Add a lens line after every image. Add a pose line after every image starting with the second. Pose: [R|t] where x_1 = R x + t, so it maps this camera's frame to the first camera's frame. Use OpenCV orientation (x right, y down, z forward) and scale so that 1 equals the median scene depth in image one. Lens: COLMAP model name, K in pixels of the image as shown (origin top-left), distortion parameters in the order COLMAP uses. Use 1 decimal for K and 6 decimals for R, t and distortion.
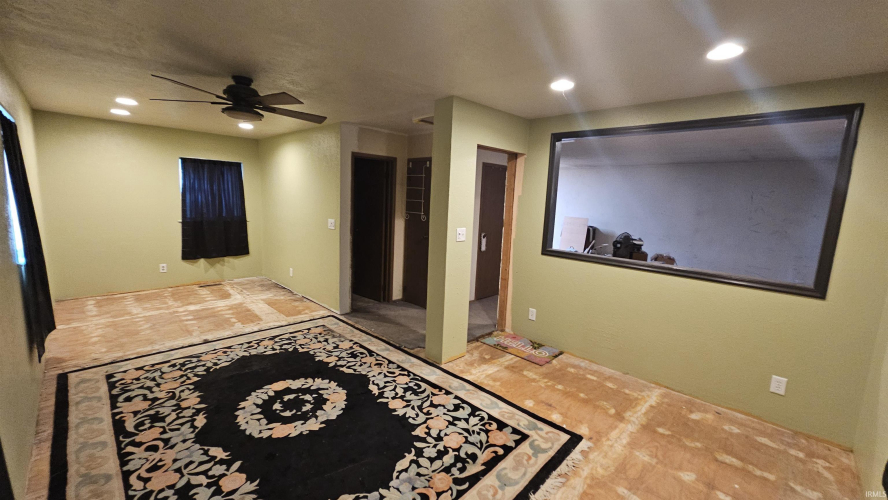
lens RADIAL K [[363.7, 0, 443.2], [0, 363.7, 250.5], [0, 0, 1]] dist [-0.003148, 0.000768]
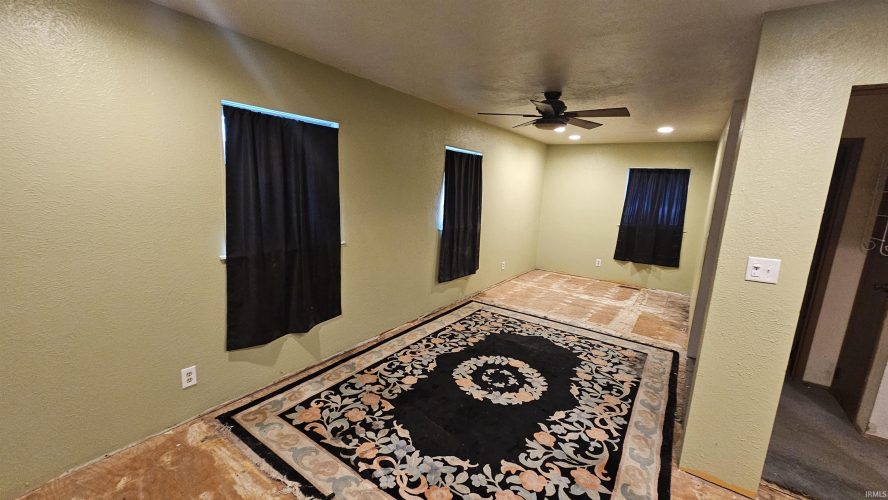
lens RADIAL K [[363.7, 0, 443.2], [0, 363.7, 250.5], [0, 0, 1]] dist [-0.003148, 0.000768]
pose [[0.178076, 0.142555, -0.973636, 0.558341], [-0.185457, 0.976581, 0.109066, -0.049622], [0.966382, 0.161145, 0.200344, 0.505251]]
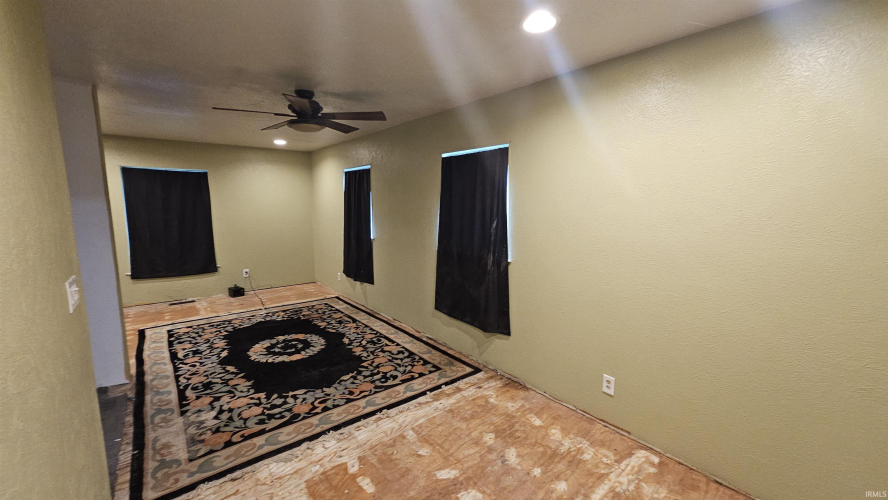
lens RADIAL K [[363.7, 0, 443.2], [0, 363.7, 250.5], [0, 0, 1]] dist [-0.003148, 0.000768]
pose [[-0.992266, -0.058954, 0.109232, -1.066855], [-0.025943, 0.959074, 0.281965, -0.334138], [-0.121385, 0.276951, -0.953186, 2.029903]]
